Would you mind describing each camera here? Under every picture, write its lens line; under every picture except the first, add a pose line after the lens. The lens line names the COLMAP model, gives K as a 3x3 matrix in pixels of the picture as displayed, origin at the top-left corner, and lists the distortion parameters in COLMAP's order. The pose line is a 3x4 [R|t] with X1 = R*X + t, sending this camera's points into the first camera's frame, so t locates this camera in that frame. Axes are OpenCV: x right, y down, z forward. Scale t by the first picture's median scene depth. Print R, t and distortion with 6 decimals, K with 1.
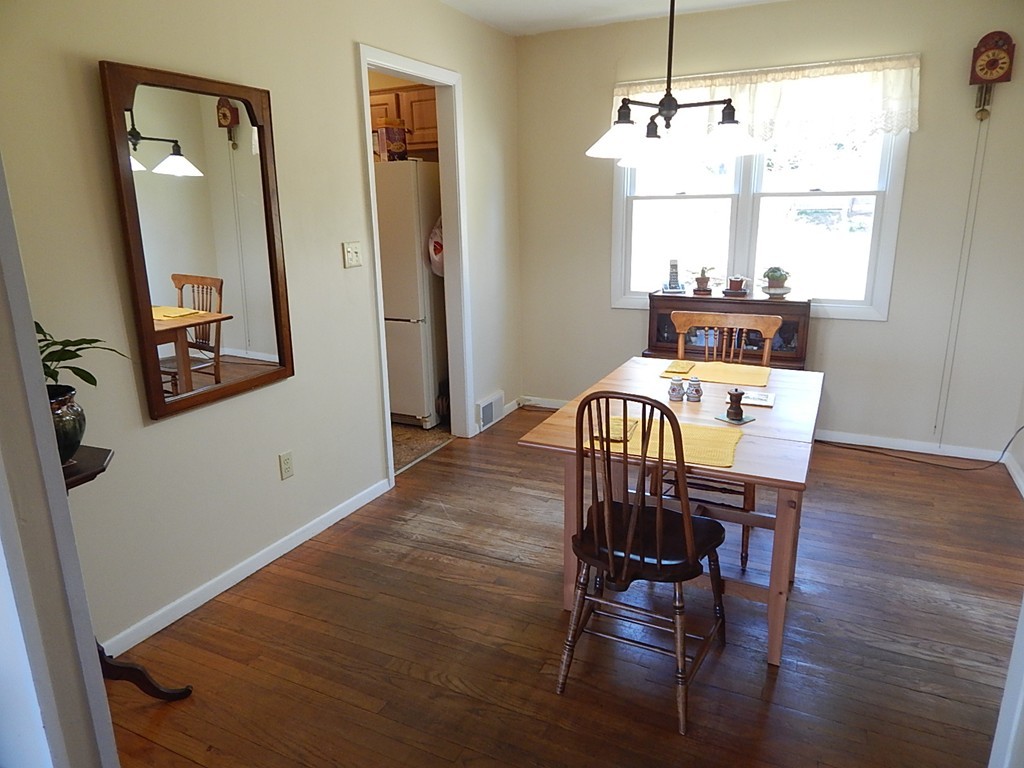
lens RADIAL K [[680.0, 0, 514.8], [0, 680.0, 382.7], [0, 0, 1]] dist [0.008808, -0.012171]
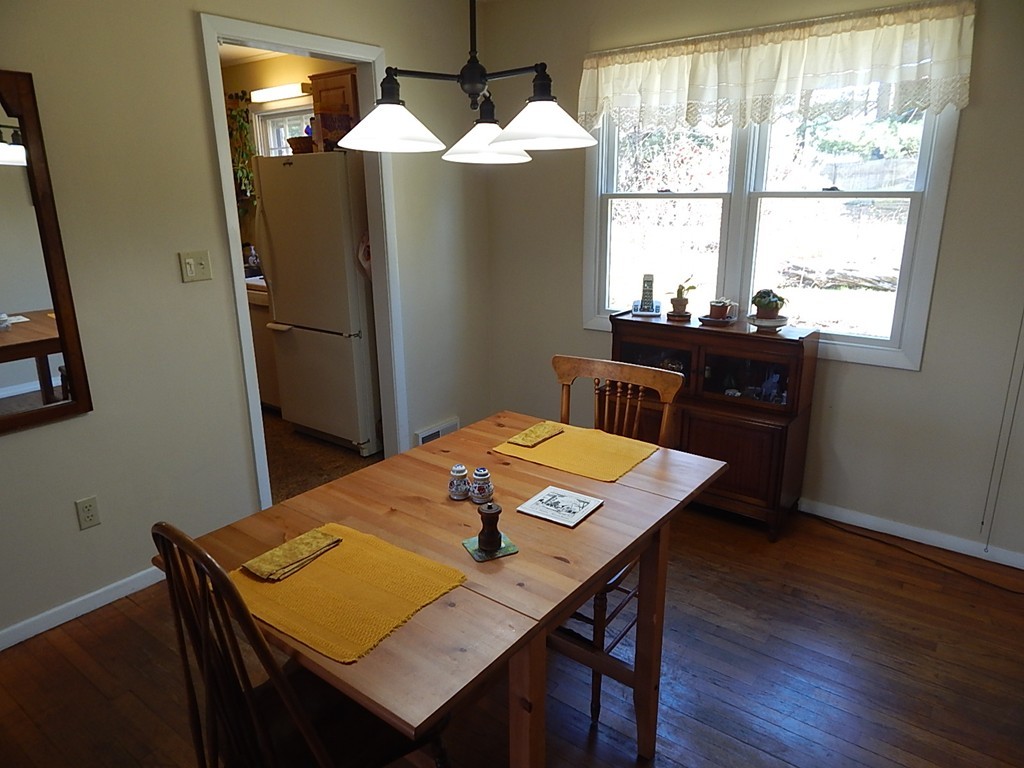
lens RADIAL K [[680.0, 0, 510.6], [0, 680.0, 383.6], [0, 0, 1]] dist [0.008808, -0.012171]
pose [[0.979369, 0.060206, -0.192902, 0.254240], [-0.056196, 0.998076, 0.026198, -0.069591], [0.194109, -0.014817, 0.980868, 0.195666]]
